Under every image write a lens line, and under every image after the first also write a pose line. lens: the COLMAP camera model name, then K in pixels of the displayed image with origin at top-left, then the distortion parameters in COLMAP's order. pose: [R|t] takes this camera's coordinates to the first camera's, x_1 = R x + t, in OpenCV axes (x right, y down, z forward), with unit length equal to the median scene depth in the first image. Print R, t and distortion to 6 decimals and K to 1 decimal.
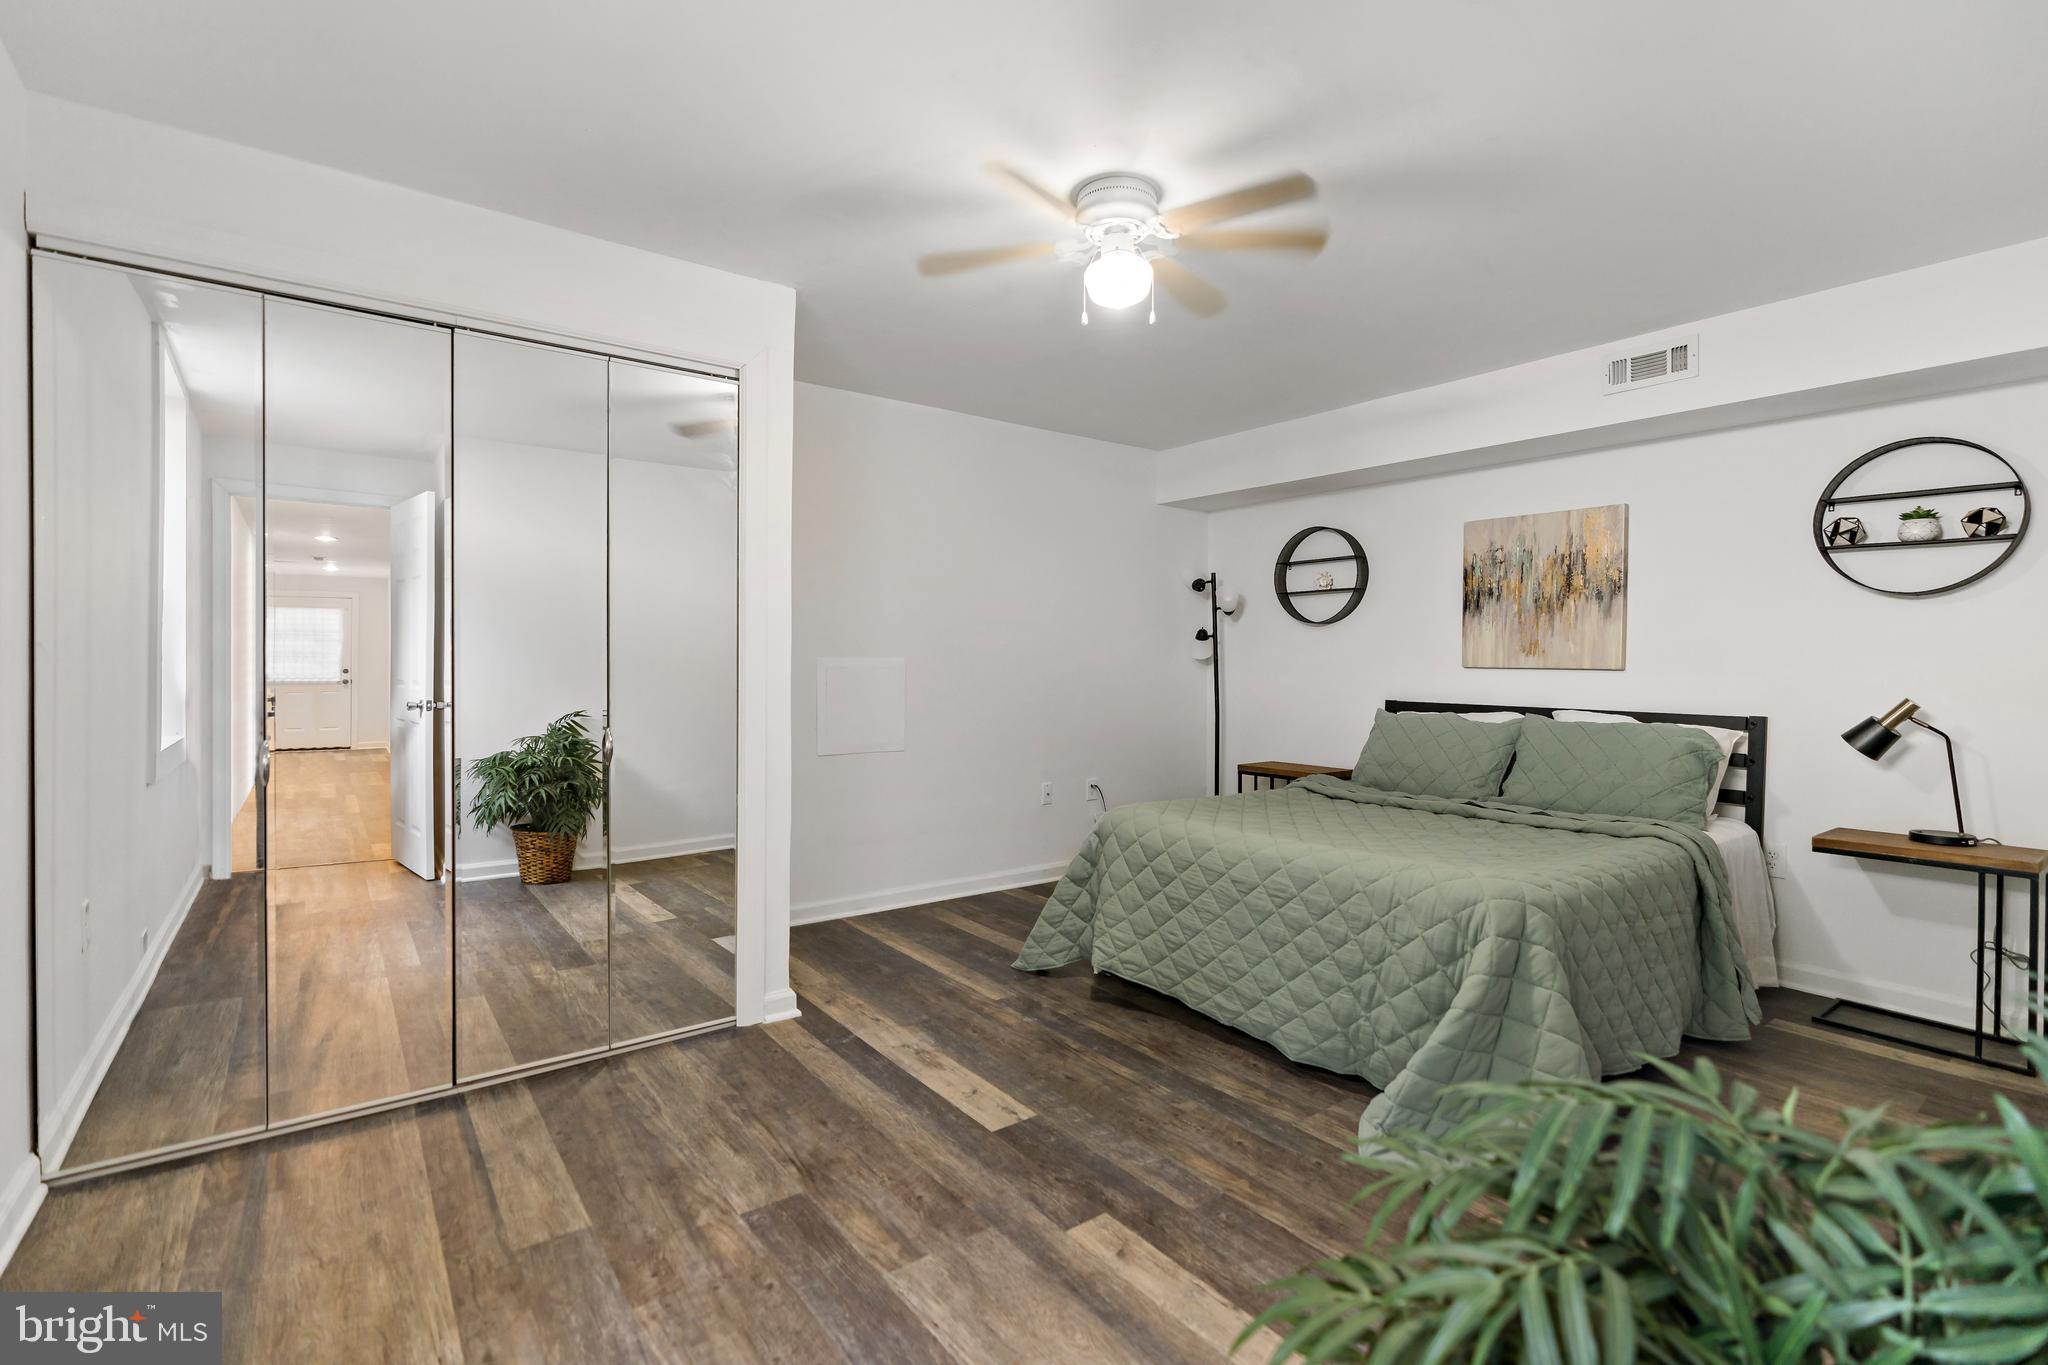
lens RADIAL K [[953.6, 0, 1016.5], [0, 953.6, 667.3], [0, 0, 1]] dist [0.007300, 0.000619]
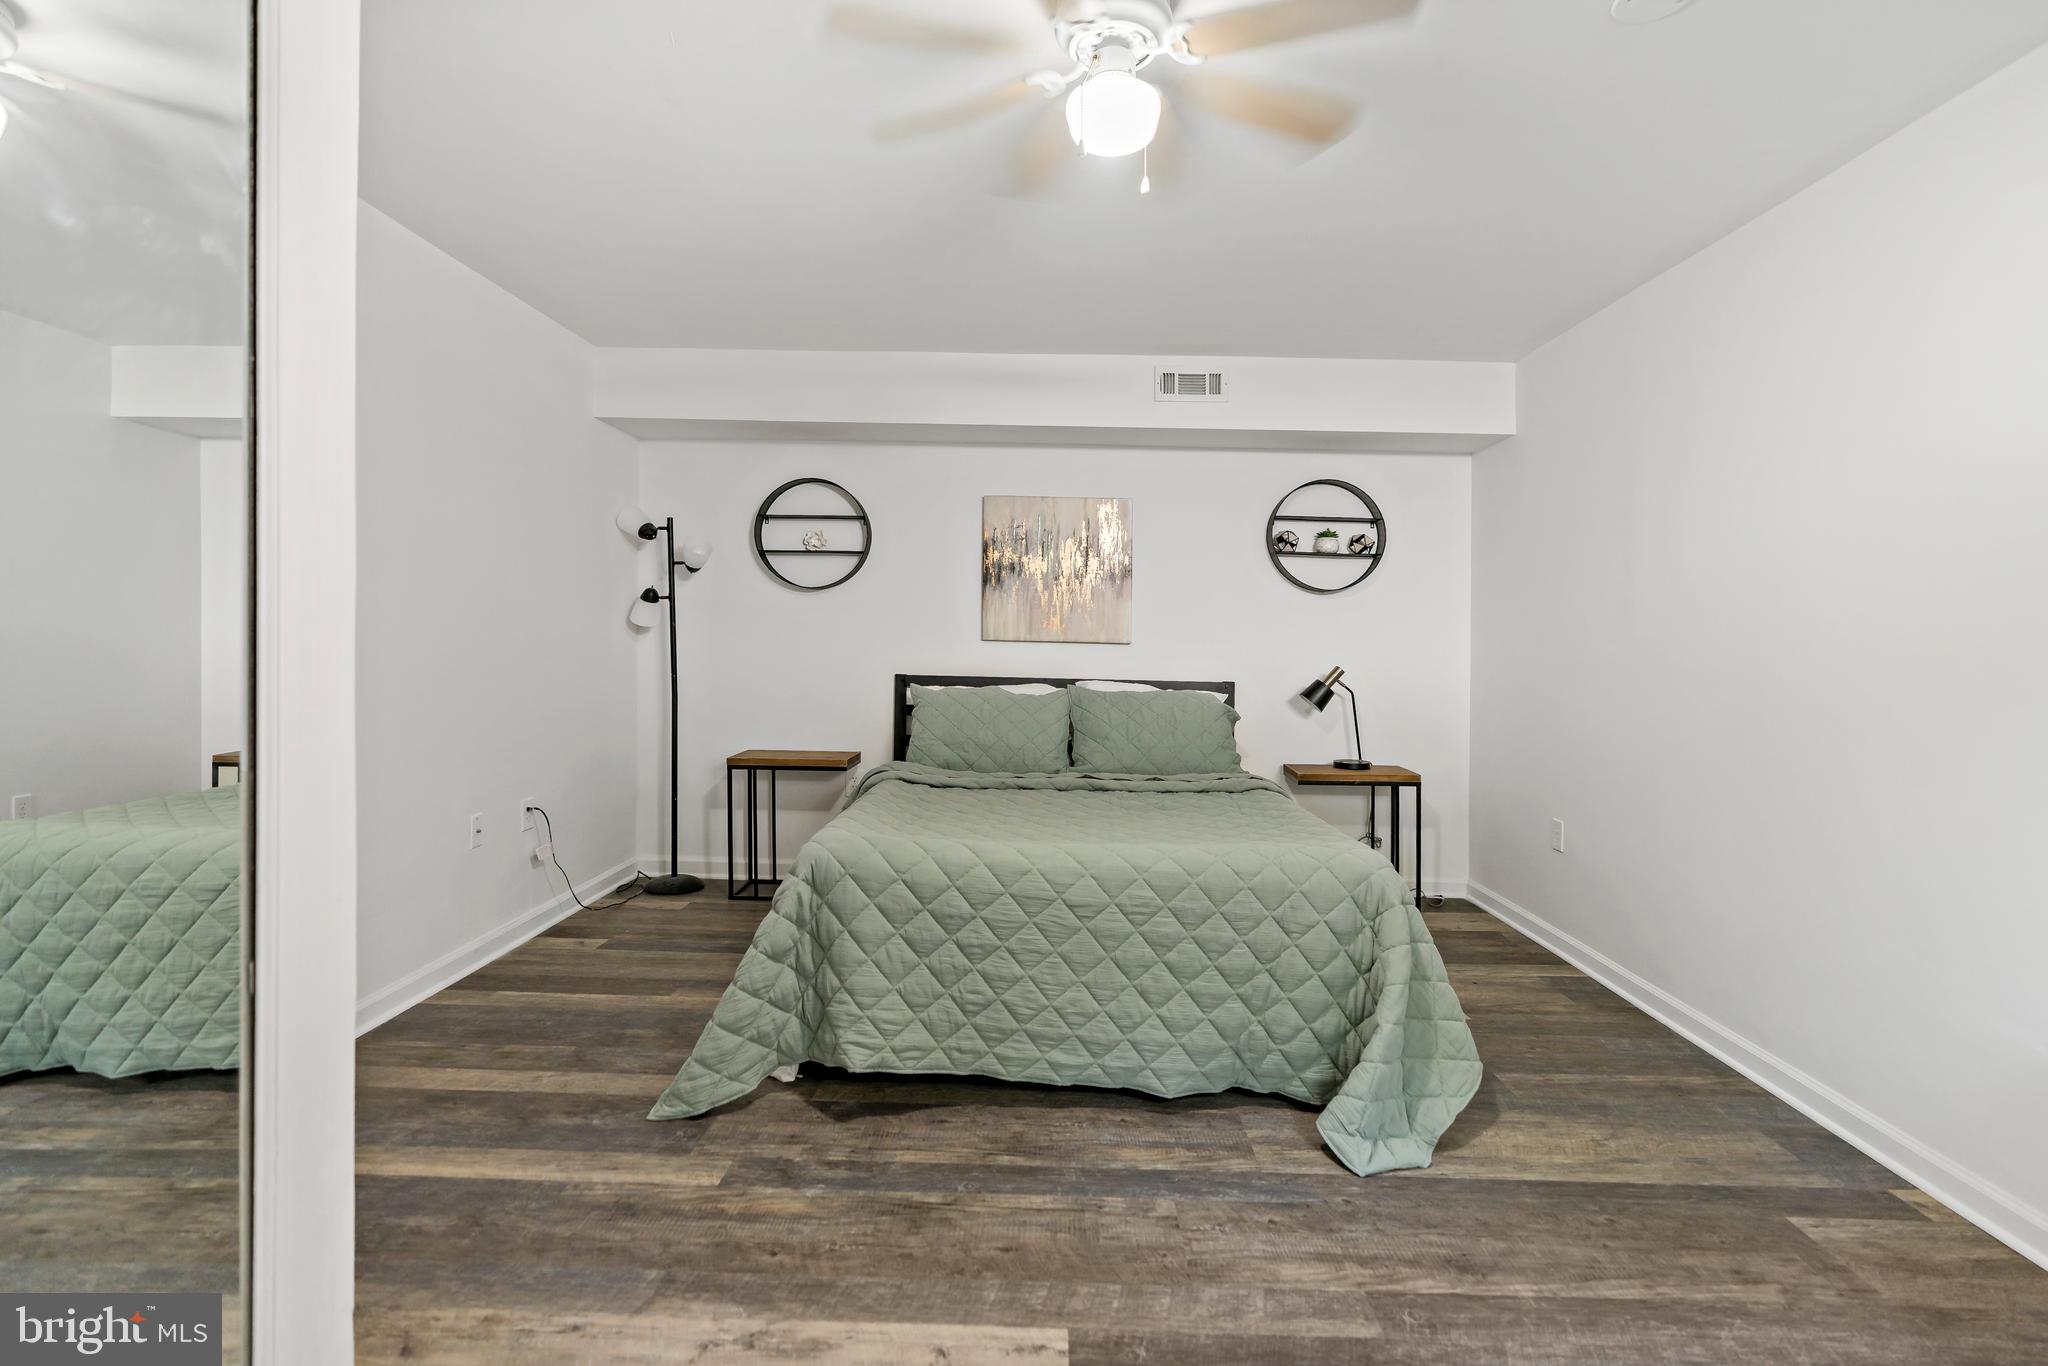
lens RADIAL K [[946.7, 0, 1017.4], [0, 946.7, 633.4], [0, 0, 1]] dist [-0.003513, 0.000455]
pose [[0.603290, 0.008169, 0.797480, -0.413514], [-0.009713, 0.999949, -0.002895, -0.006231], [-0.797463, -0.006000, 0.603338, 0.506714]]
